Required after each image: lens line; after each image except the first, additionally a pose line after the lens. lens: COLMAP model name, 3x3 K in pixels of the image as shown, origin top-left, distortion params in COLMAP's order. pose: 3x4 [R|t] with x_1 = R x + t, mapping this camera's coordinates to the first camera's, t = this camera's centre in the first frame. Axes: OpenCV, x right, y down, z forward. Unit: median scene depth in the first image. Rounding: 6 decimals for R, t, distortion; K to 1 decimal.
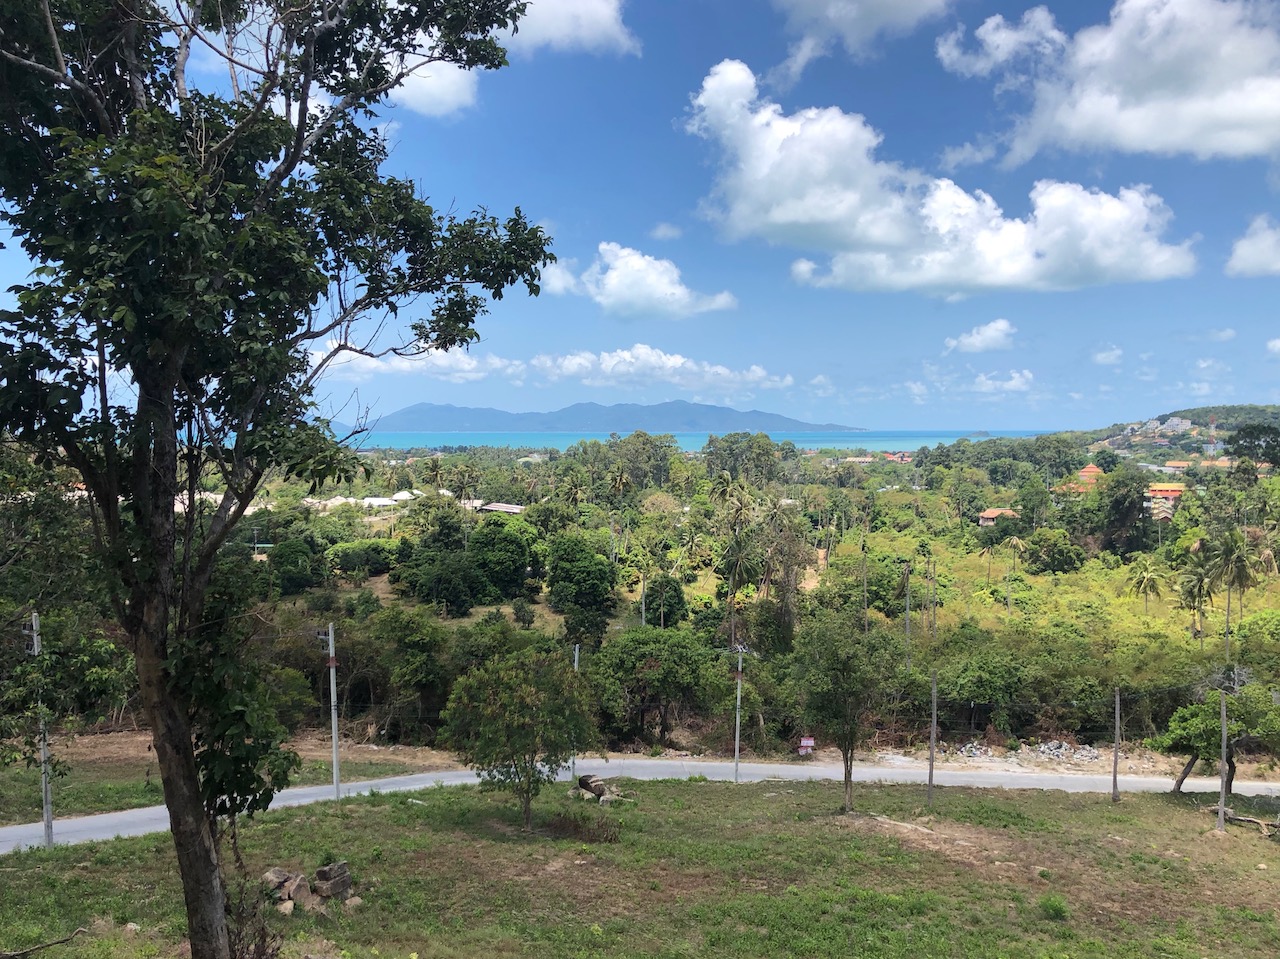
lens RADIAL K [[1046.1, 0, 625.0], [0, 1046.1, 481.0], [0, 0, 1]] dist [0.096901, -0.177028]
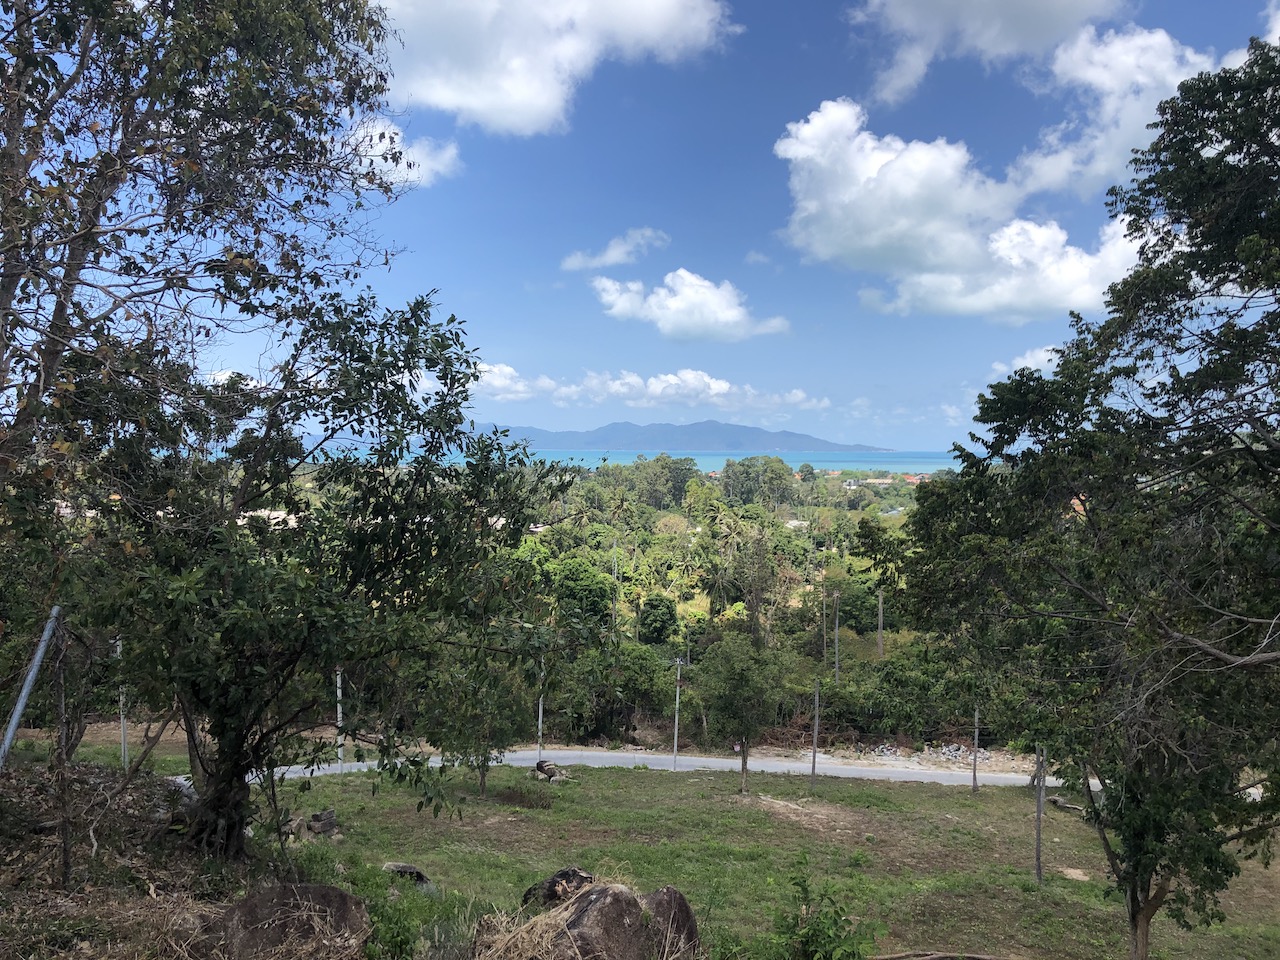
lens RADIAL K [[1095.2, 0, 642.7], [0, 1095.2, 449.9], [0, 0, 1]] dist [0.061017, -0.066810]
pose [[0.998486, 0.006482, -0.054621, 0.125455], [-0.008152, 0.999504, -0.030411, -0.041452], [0.054397, 0.030810, 0.998044, -0.255136]]
